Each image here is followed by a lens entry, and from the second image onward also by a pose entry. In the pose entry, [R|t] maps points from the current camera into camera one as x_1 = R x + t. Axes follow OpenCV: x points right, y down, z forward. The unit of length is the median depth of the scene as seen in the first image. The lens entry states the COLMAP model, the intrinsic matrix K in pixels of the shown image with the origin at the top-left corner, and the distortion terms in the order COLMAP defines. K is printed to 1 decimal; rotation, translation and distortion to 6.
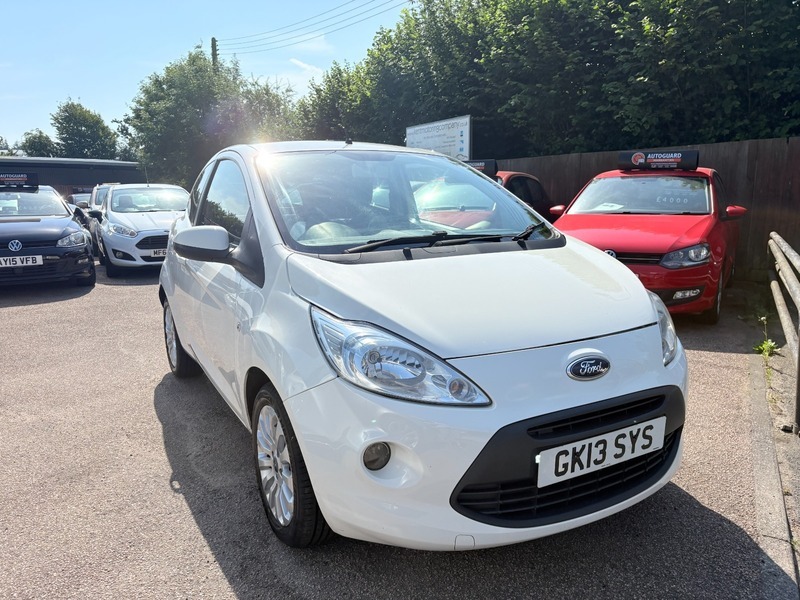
lens RADIAL K [[595.1, 0, 403.3], [0, 595.1, 301.9], [0, 0, 1]] dist [0.022631, -0.030100]
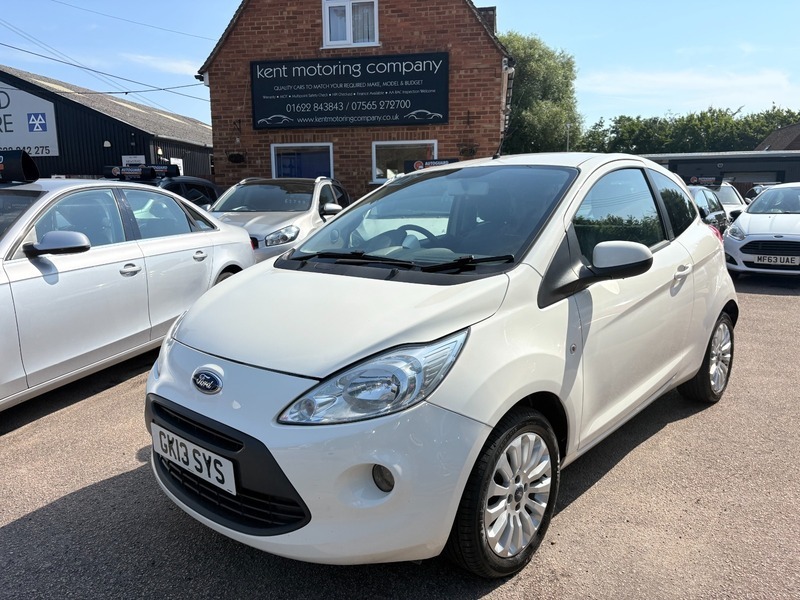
lens RADIAL K [[595.1, 0, 403.9], [0, 595.1, 302.7], [0, 0, 1]] dist [0.022631, -0.030100]
pose [[0.336961, 0.171574, -0.925754, 0.211838], [-0.160704, 0.979308, 0.123005, -0.033553], [0.927702, 0.107324, 0.357561, 0.138141]]
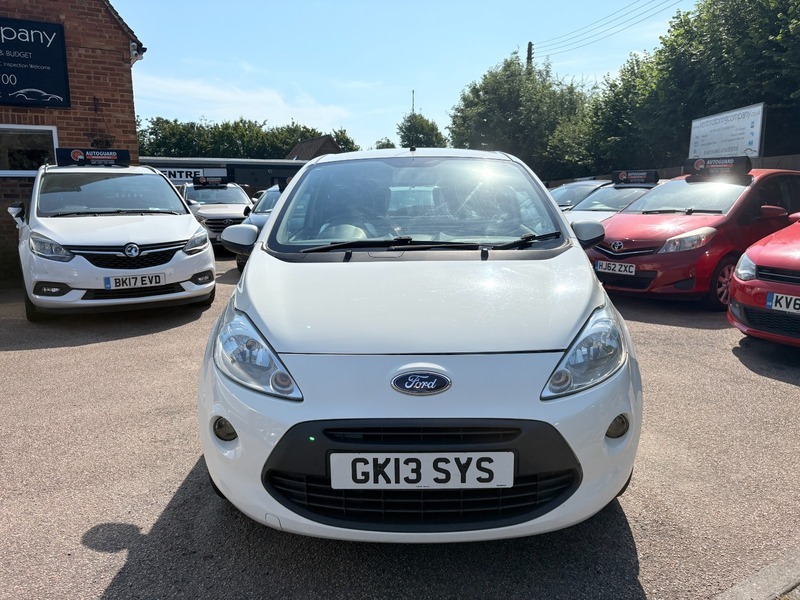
lens RADIAL K [[595.1, 0, 405.0], [0, 595.1, 301.0], [0, 0, 1]] dist [0.022631, -0.030100]
pose [[0.871962, 0.090864, -0.481068, 0.110066], [-0.091228, 0.995572, 0.022687, -0.006144], [0.480999, 0.024104, 0.876390, 0.020905]]
